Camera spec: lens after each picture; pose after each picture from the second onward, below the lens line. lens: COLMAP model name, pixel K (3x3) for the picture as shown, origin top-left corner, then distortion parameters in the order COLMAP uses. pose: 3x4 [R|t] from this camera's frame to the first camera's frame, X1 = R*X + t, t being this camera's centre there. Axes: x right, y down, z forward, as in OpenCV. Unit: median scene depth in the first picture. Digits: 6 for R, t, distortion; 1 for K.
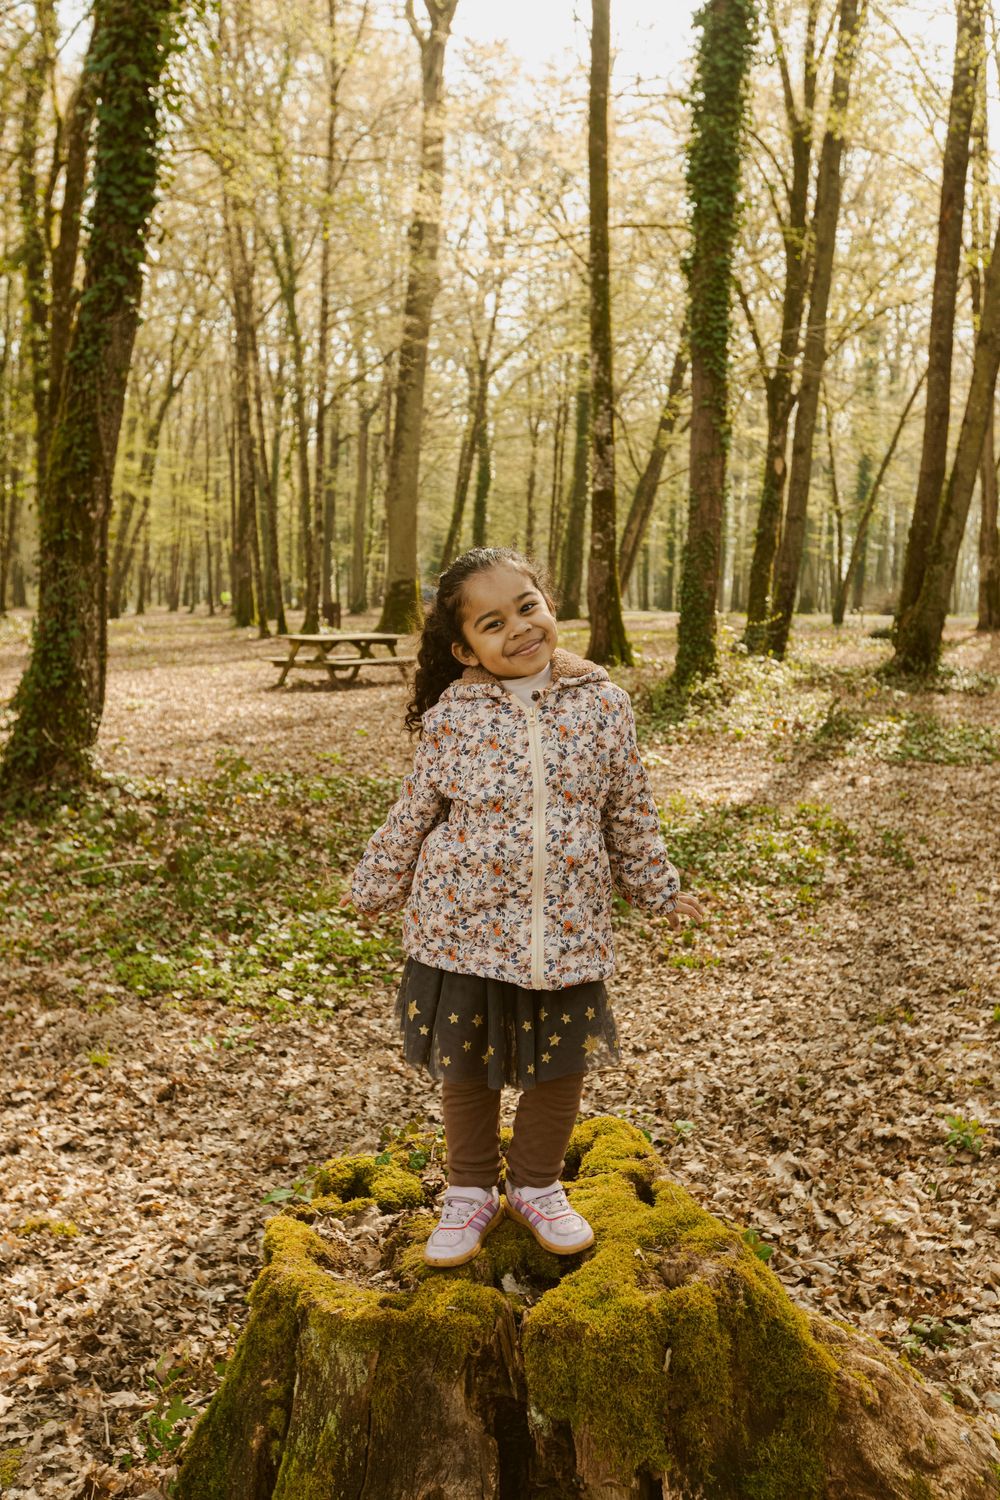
lens RADIAL K [[1475.3, 0, 506.6], [0, 1475.3, 744.6], [0, 0, 1]] dist [0.001248, 0.000000]
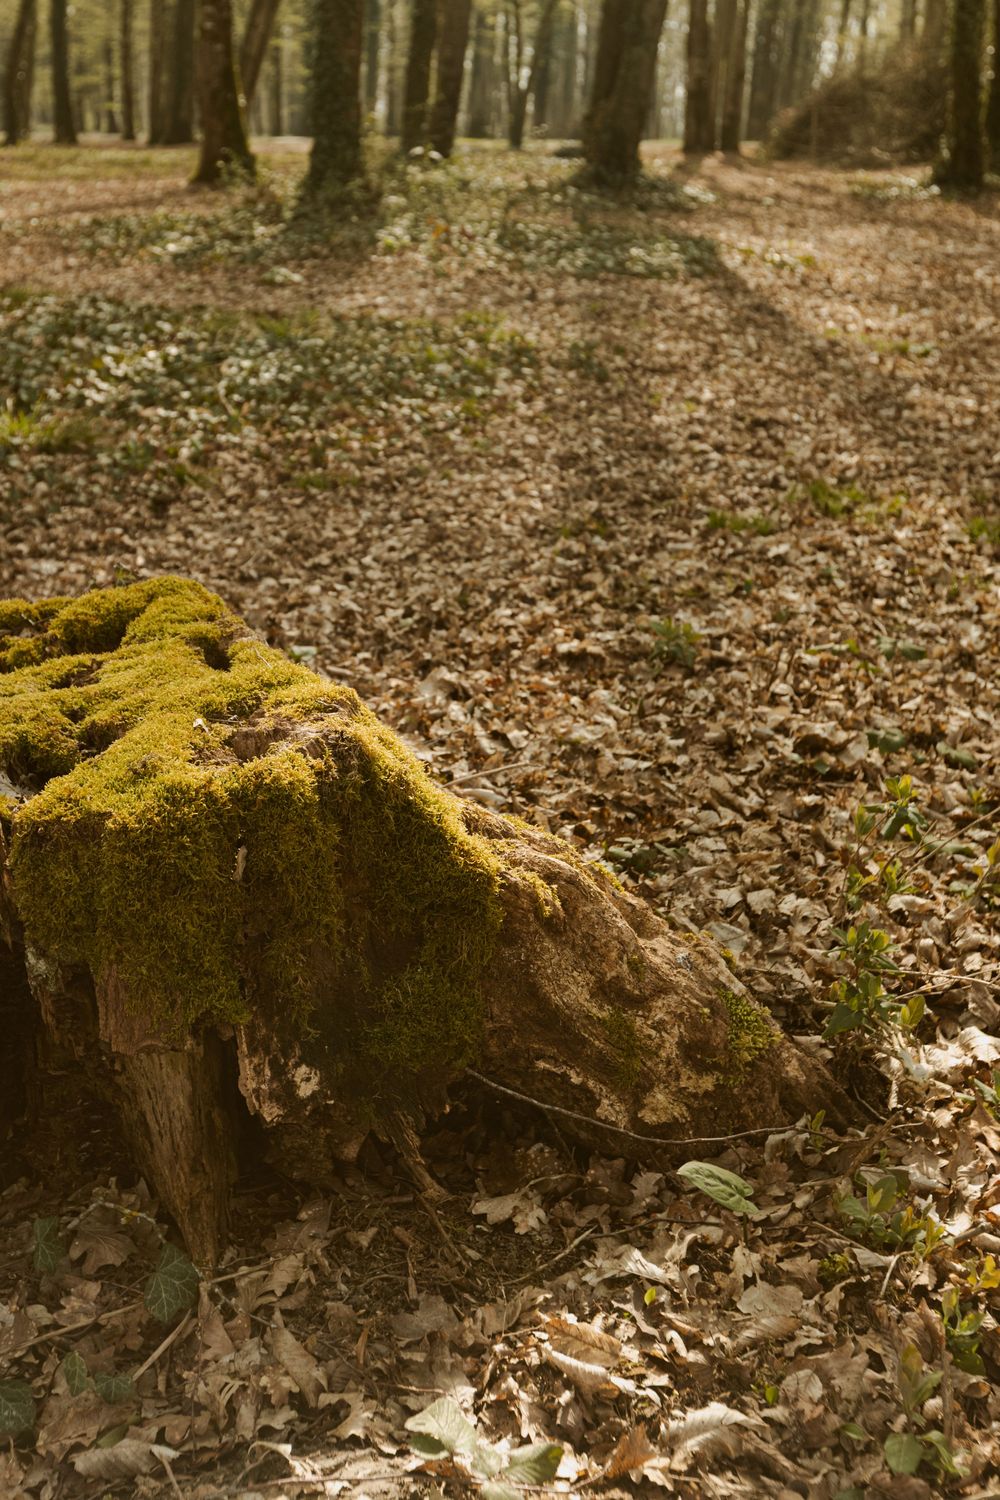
lens RADIAL K [[1813.8, 0, 414.3], [0, 1813.8, 596.9], [0, 0, 1]] dist [0.007840, 0.000000]
pose [[0.986301, -0.037362, 0.160668, 0.018319], [0.012086, 0.987761, 0.155506, 0.054237], [-0.164512, -0.151434, 0.974681, 0.071065]]
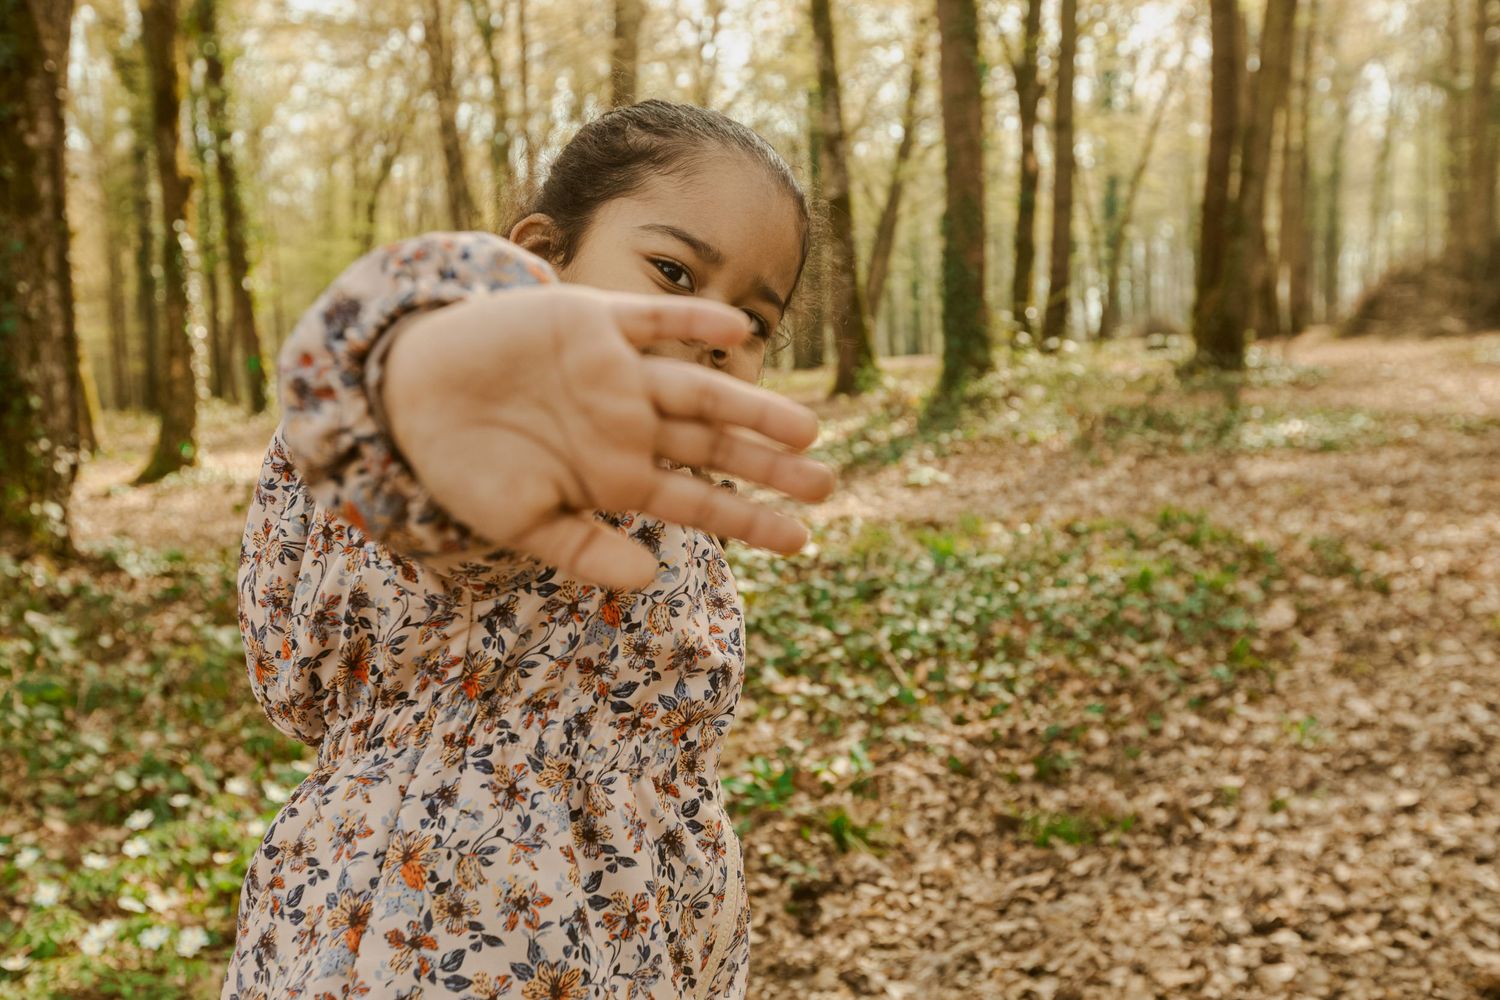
lens RADIAL K [[1475.3, 0, 752.5], [0, 1475.3, 498.2], [0, 0, 1]] dist [0.001248, 0.000000]
pose [[0.997219, -0.074048, -0.008392, 0.034153], [0.073979, 0.997225, -0.008343, 0.037960], [0.008987, 0.007699, 0.999930, 0.479470]]
